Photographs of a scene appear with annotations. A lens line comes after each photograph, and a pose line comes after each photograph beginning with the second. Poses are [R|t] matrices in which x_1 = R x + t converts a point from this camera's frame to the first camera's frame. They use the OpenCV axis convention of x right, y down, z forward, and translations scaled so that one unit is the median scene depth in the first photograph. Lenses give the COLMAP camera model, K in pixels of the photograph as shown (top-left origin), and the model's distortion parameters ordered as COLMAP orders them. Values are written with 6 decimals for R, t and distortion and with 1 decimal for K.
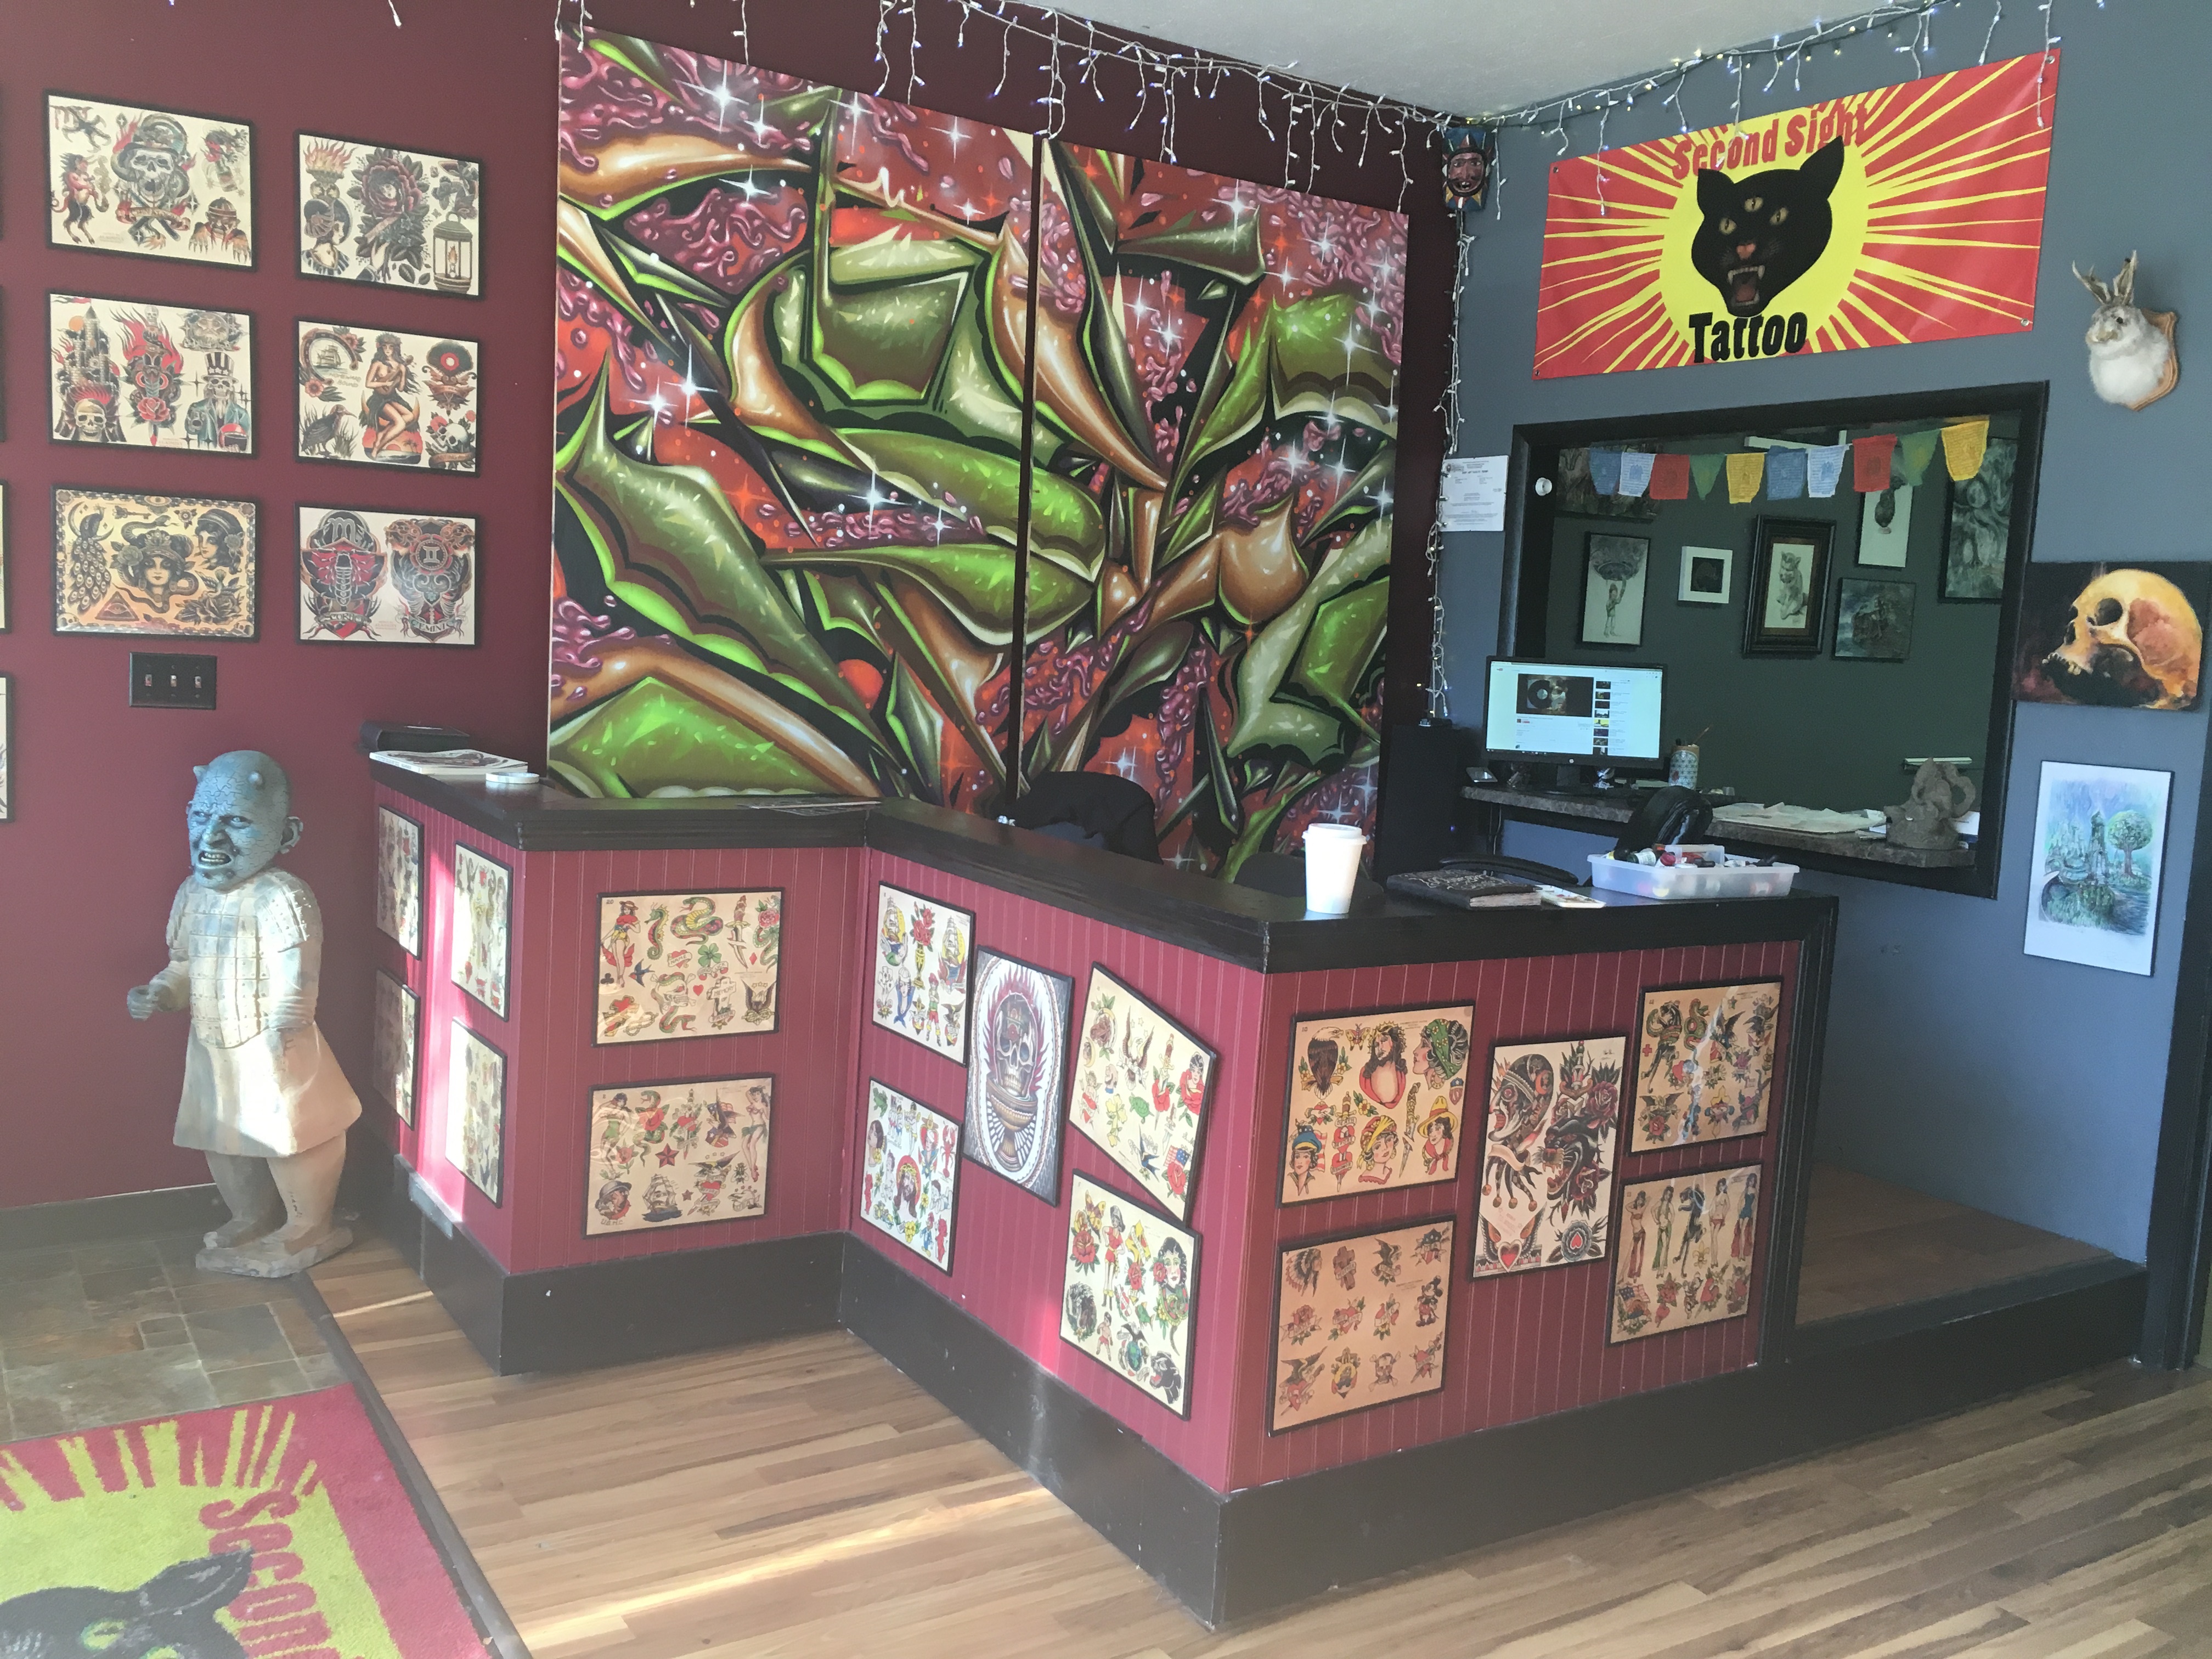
lens RADIAL K [[1879.7, 0, 1099.3], [0, 1879.7, 831.2], [0, 0, 1]] dist [0.034023, -0.049175]
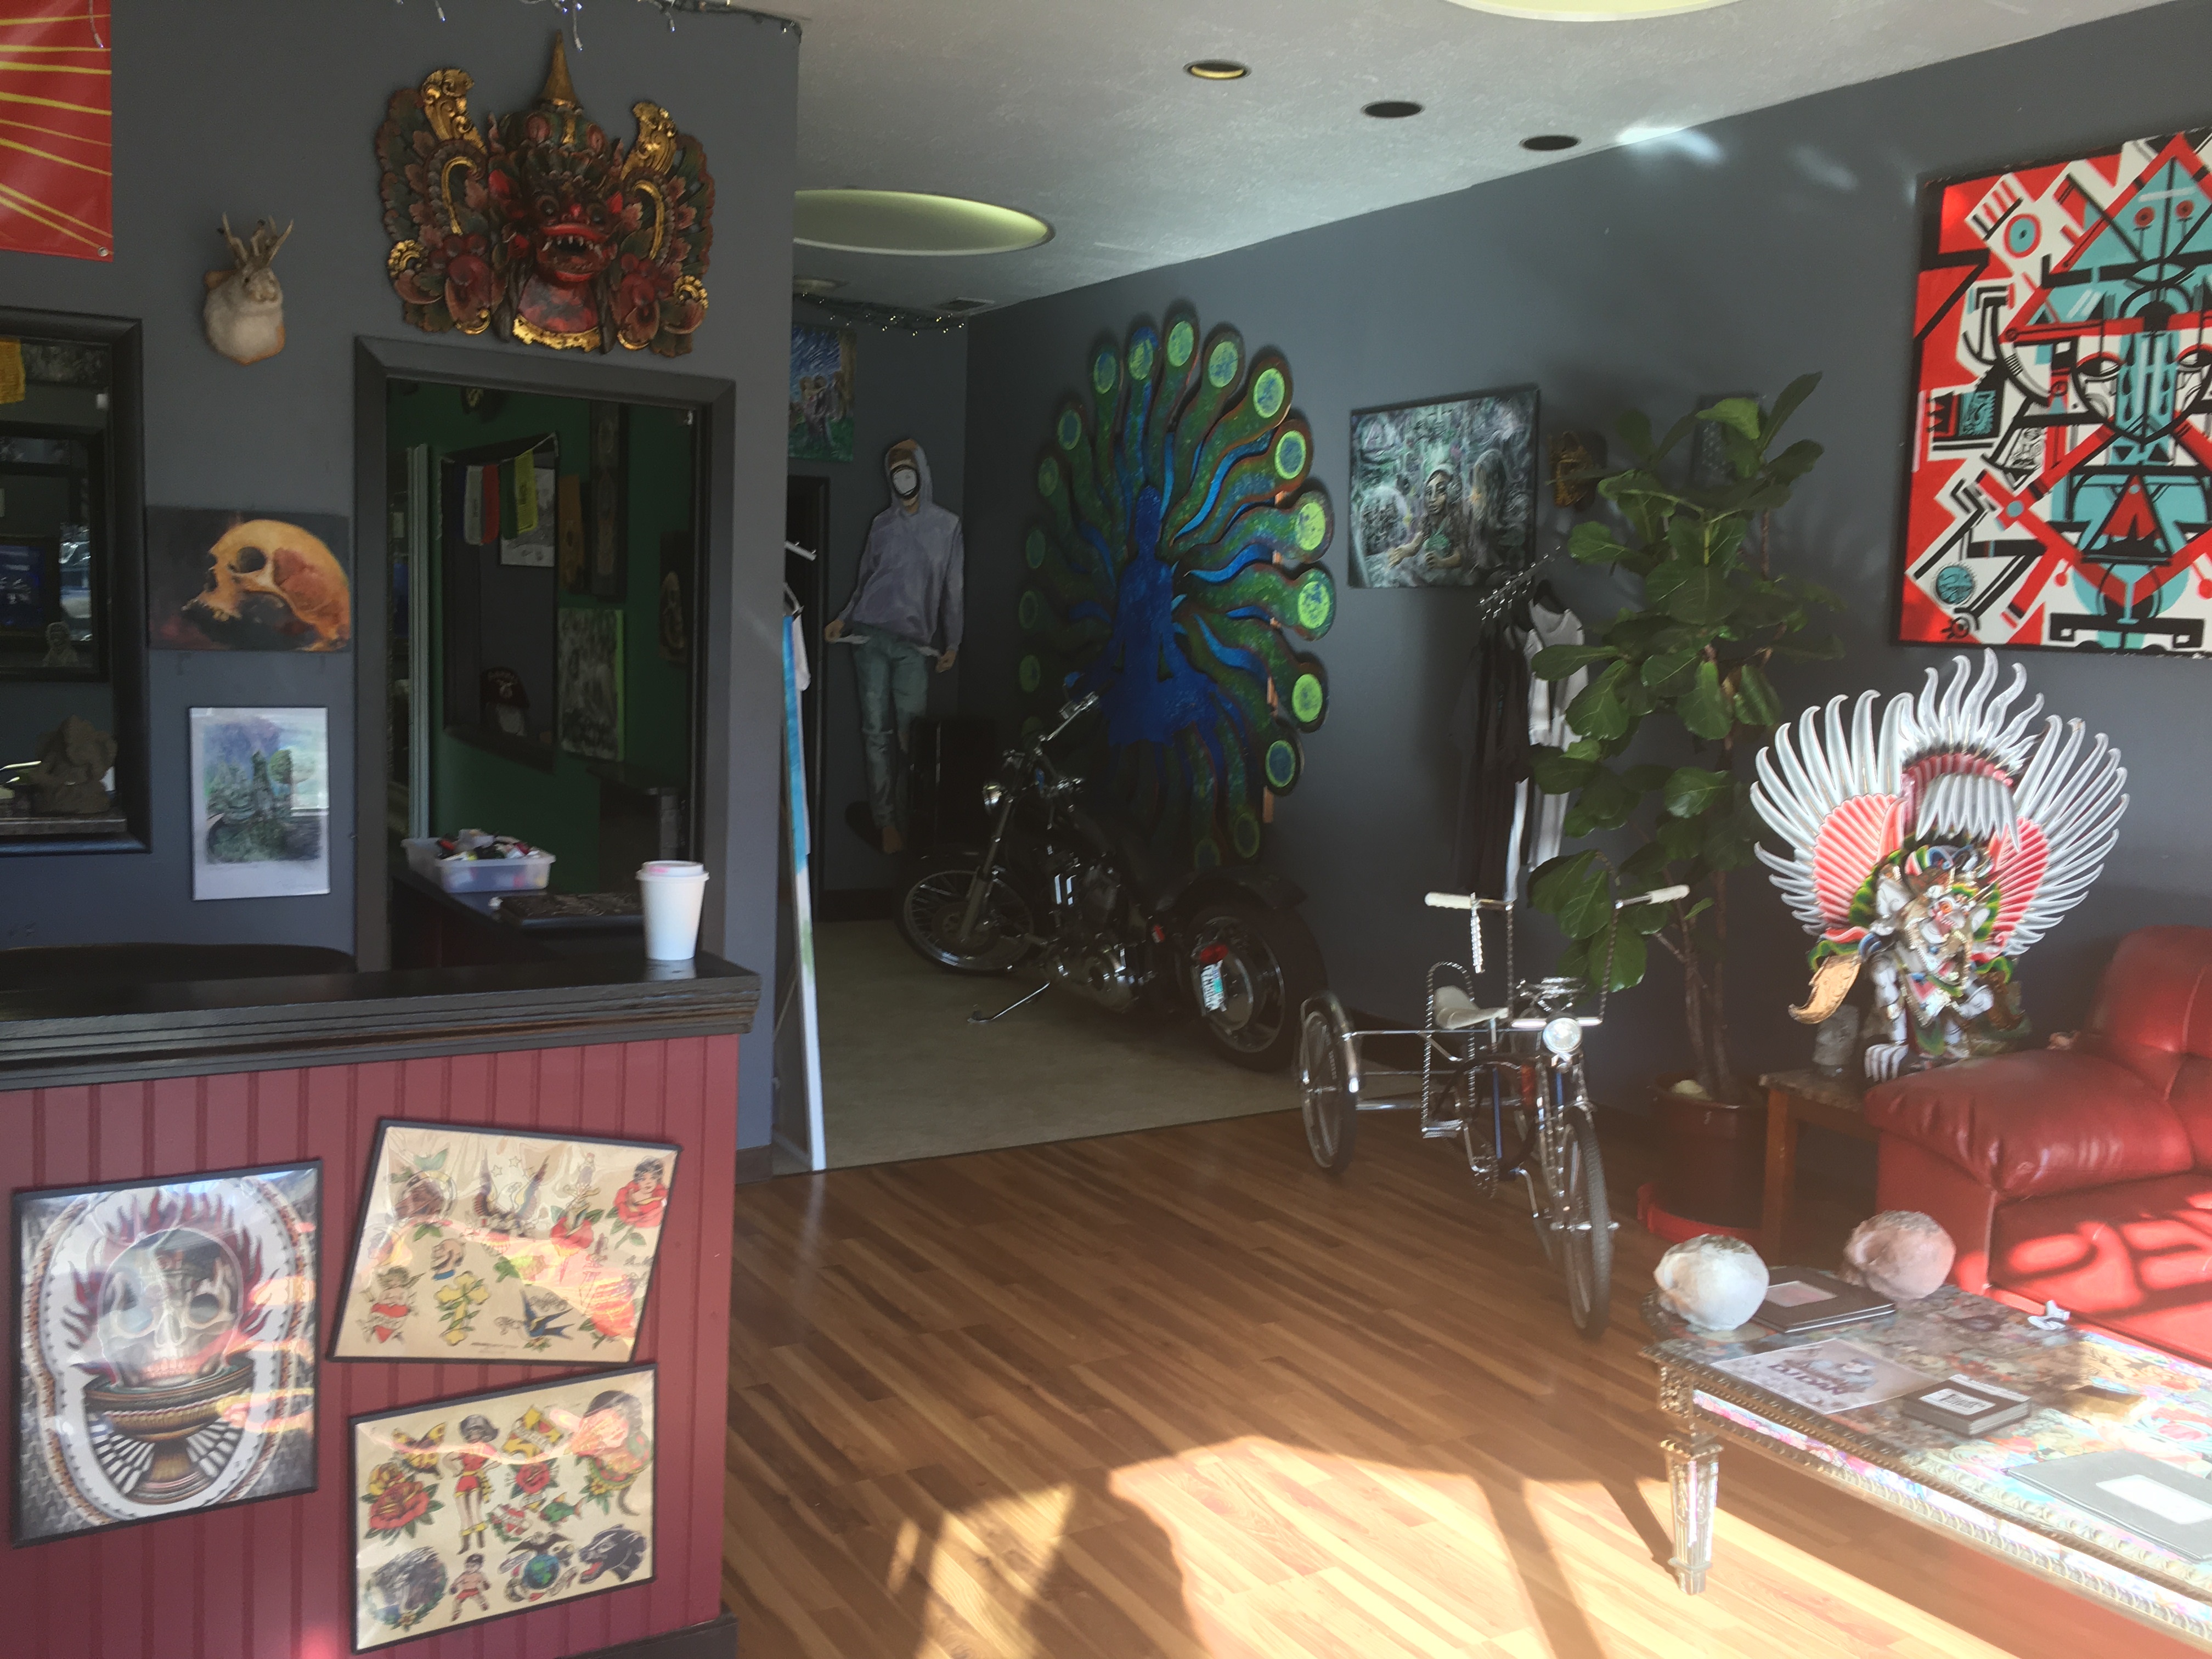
lens RADIAL K [[1879.7, 0, 1104.1], [0, 1879.7, 825.6], [0, 0, 1]] dist [0.034023, -0.049175]
pose [[0.017948, -0.156141, 0.987572, -0.516672], [0.076945, 0.985017, 0.154338, -0.097774], [-0.996874, 0.073218, 0.029694, 0.519933]]
